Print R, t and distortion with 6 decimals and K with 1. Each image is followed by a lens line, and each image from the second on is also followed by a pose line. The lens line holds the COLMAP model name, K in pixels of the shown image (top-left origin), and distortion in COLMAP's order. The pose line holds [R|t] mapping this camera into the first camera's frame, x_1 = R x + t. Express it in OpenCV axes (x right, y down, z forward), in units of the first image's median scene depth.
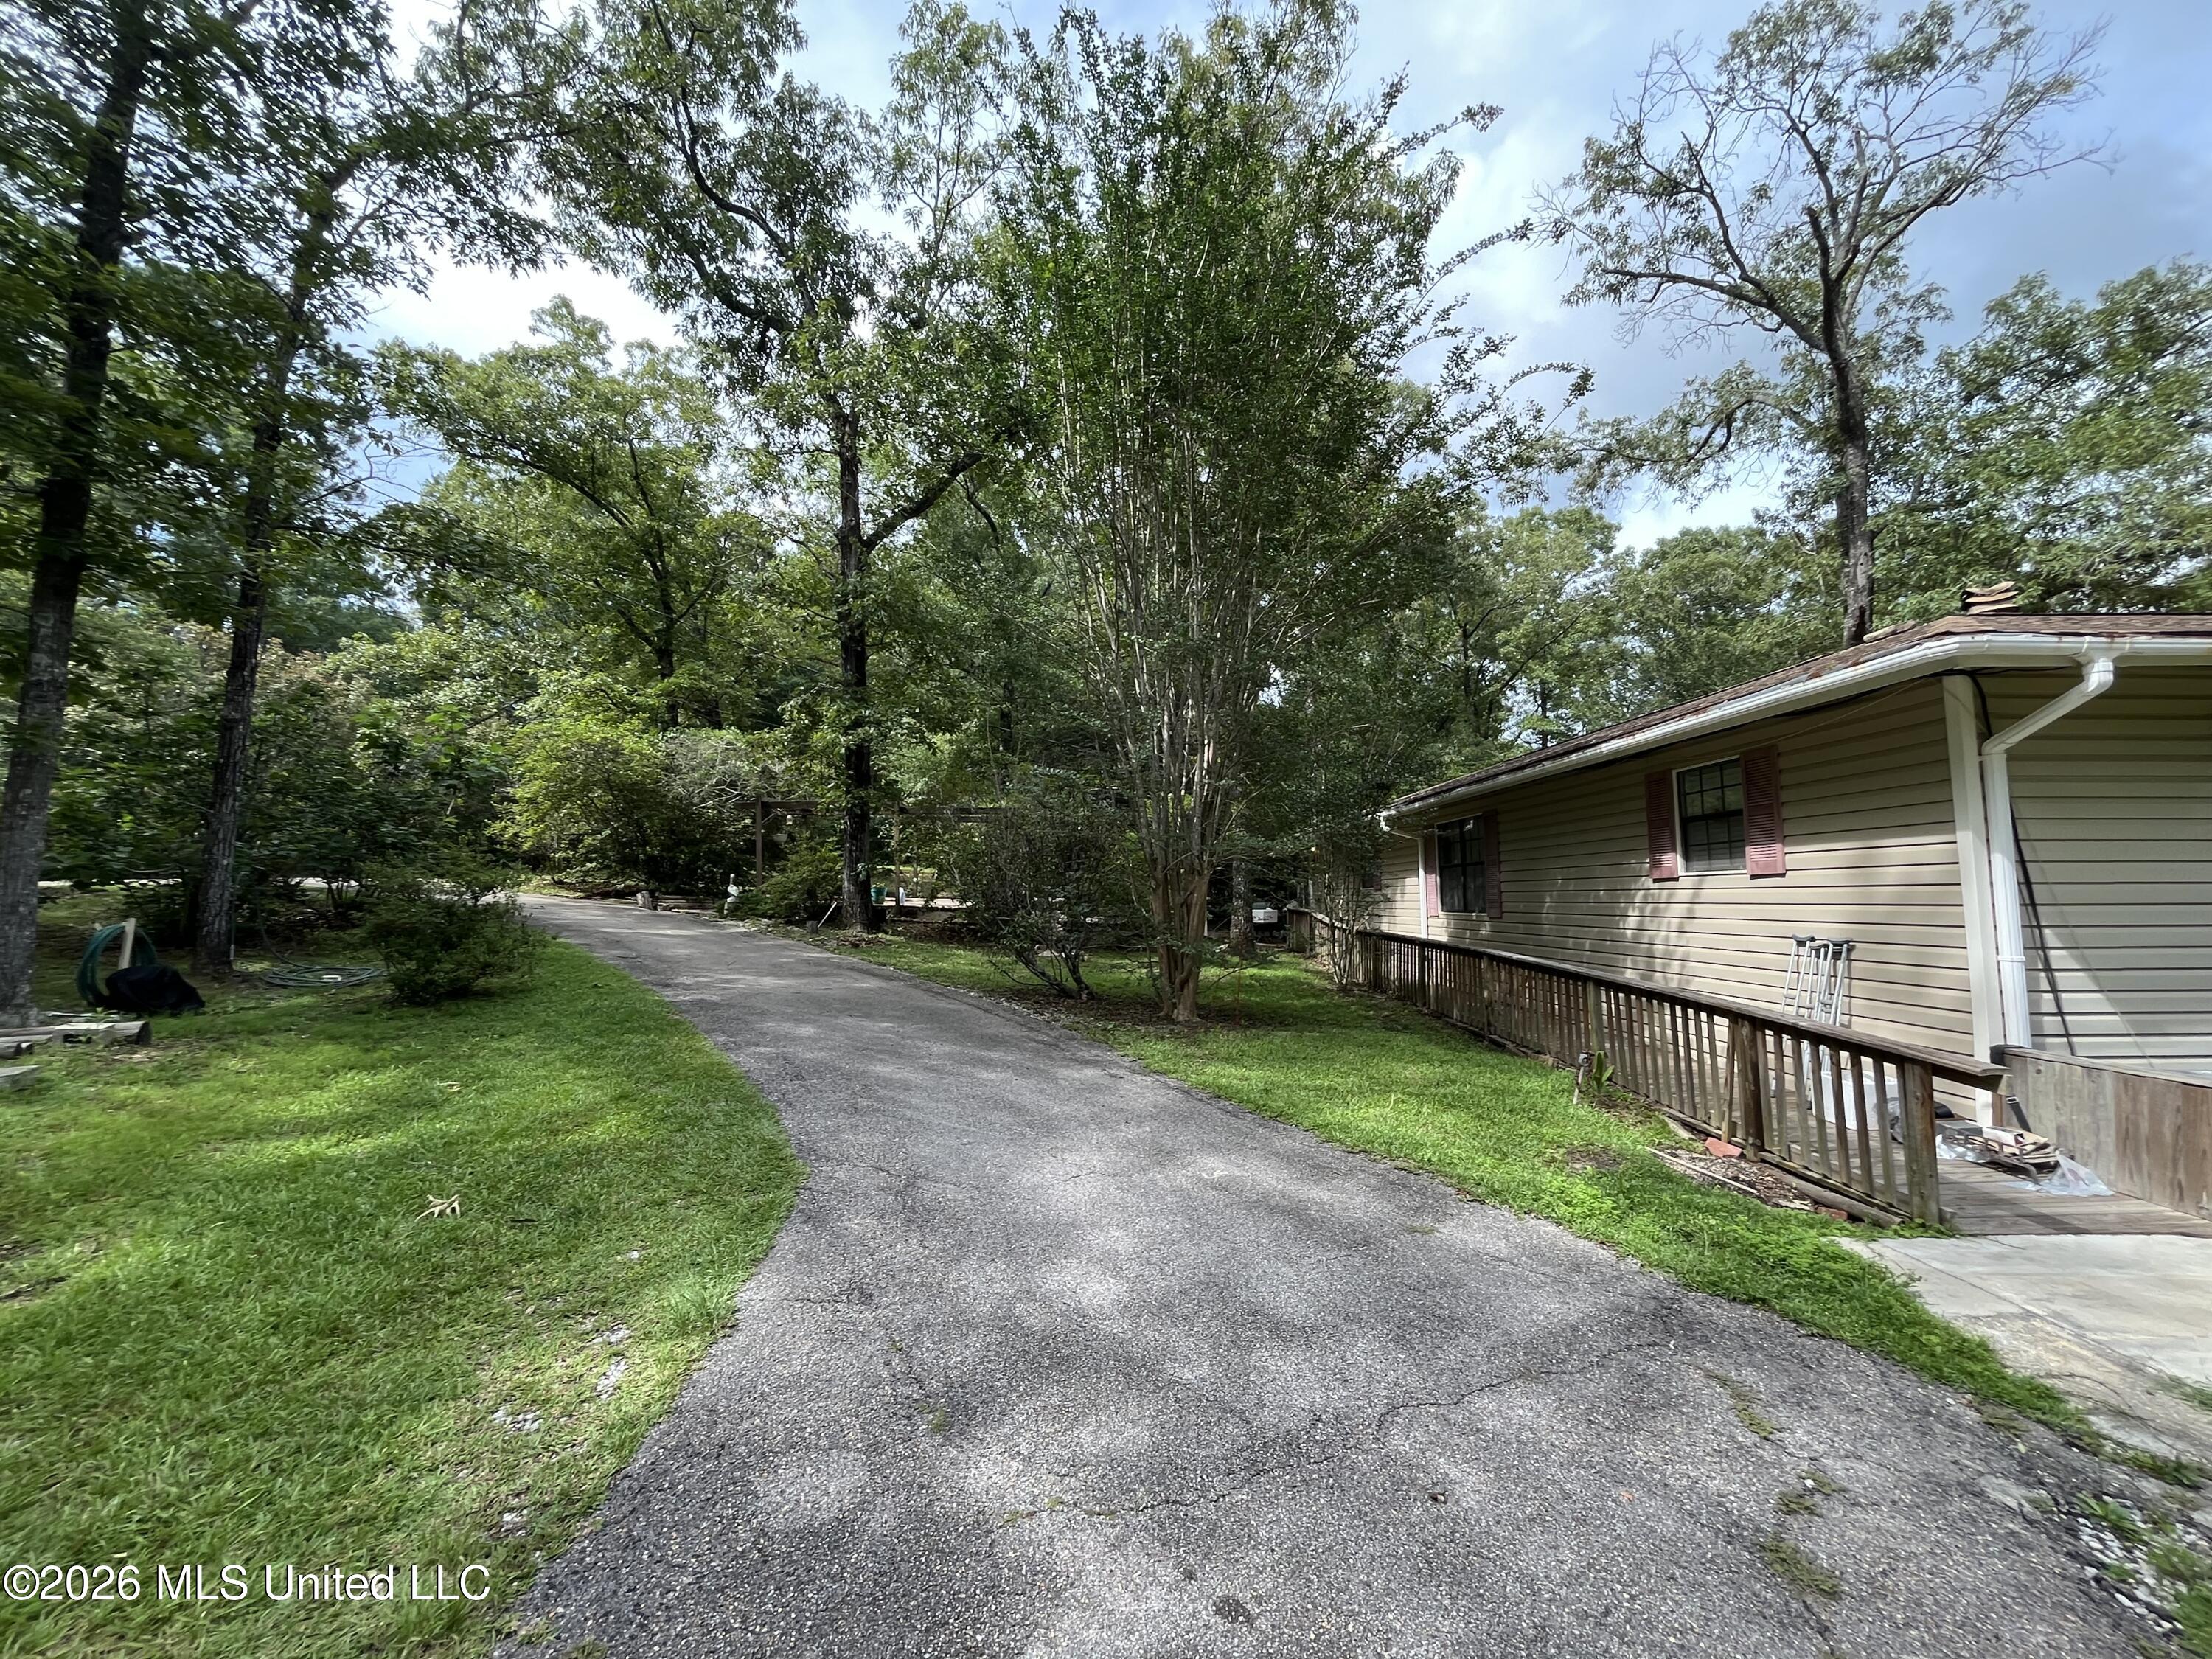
lens RADIAL K [[901.9, 0, 1106.0], [0, 901.9, 829.5], [0, 0, 1]] dist [-0.001132, -0.000943]
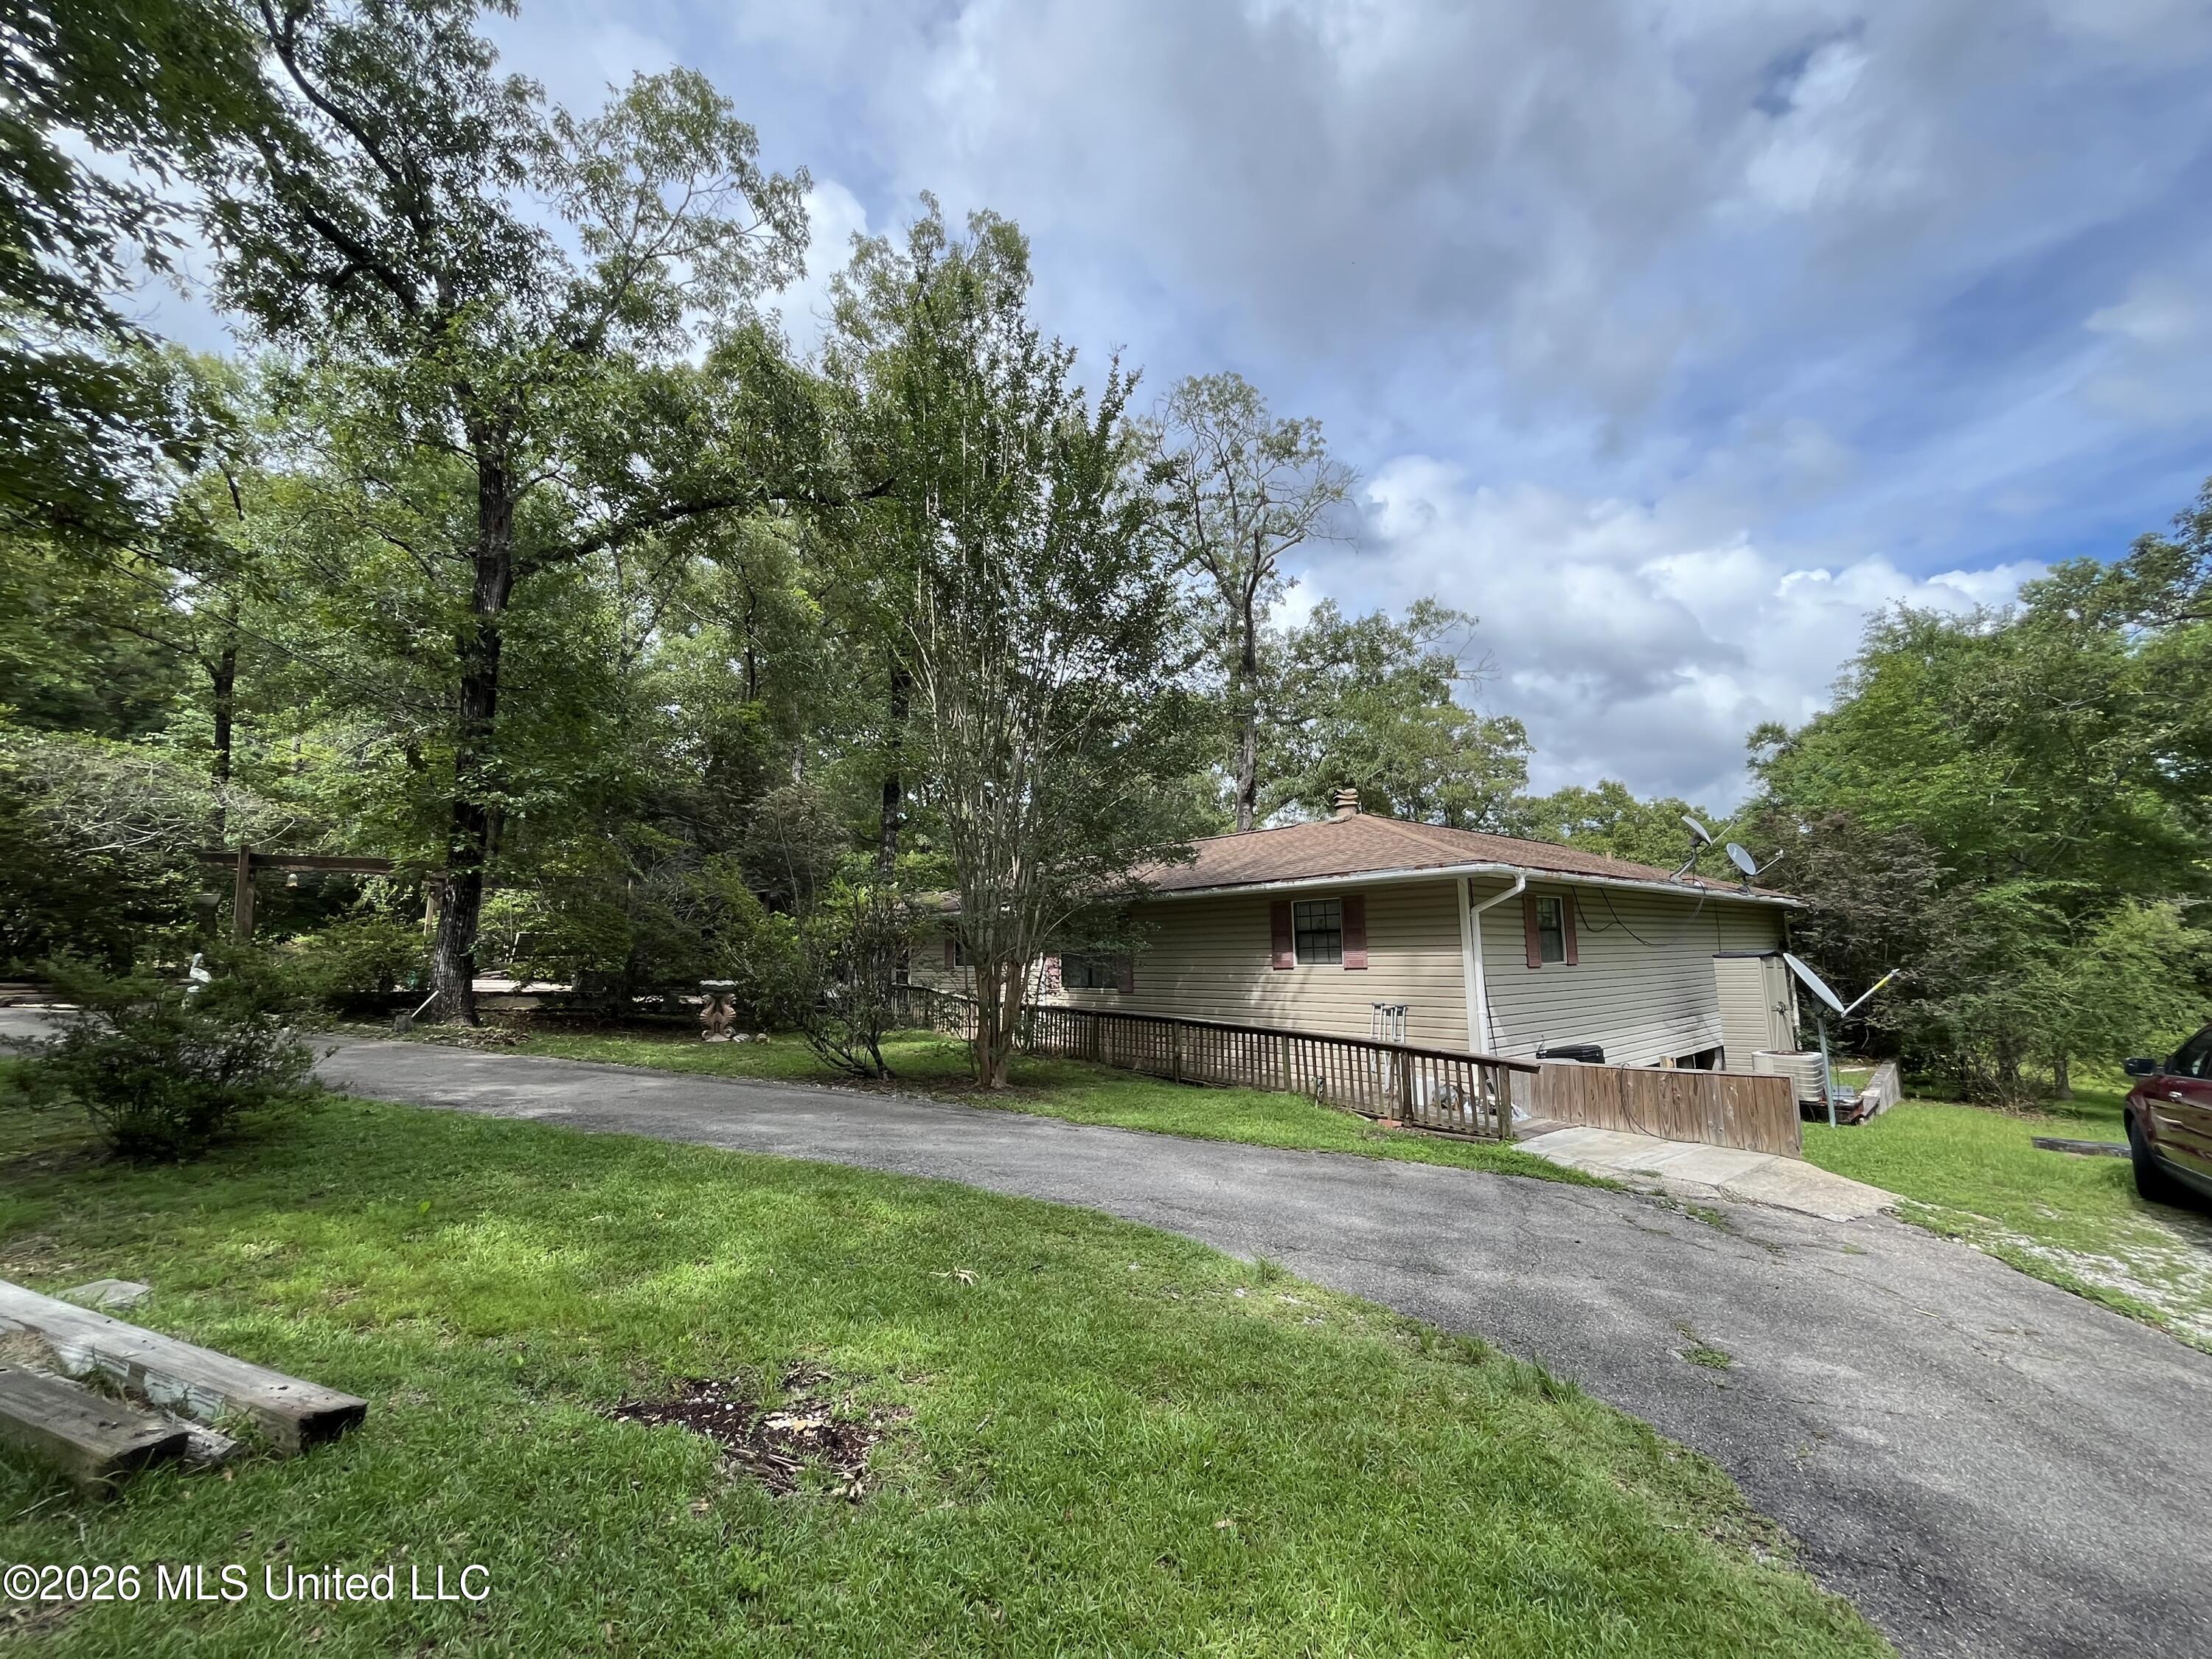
lens RADIAL K [[901.9, 0, 1106.0], [0, 901.9, 829.5], [0, 0, 1]] dist [-0.001132, -0.000943]
pose [[0.766200, 0.088096, 0.636535, -1.068697], [-0.044792, 0.995471, -0.083857, -0.067159], [-0.641039, 0.035739, 0.766675, -0.064371]]
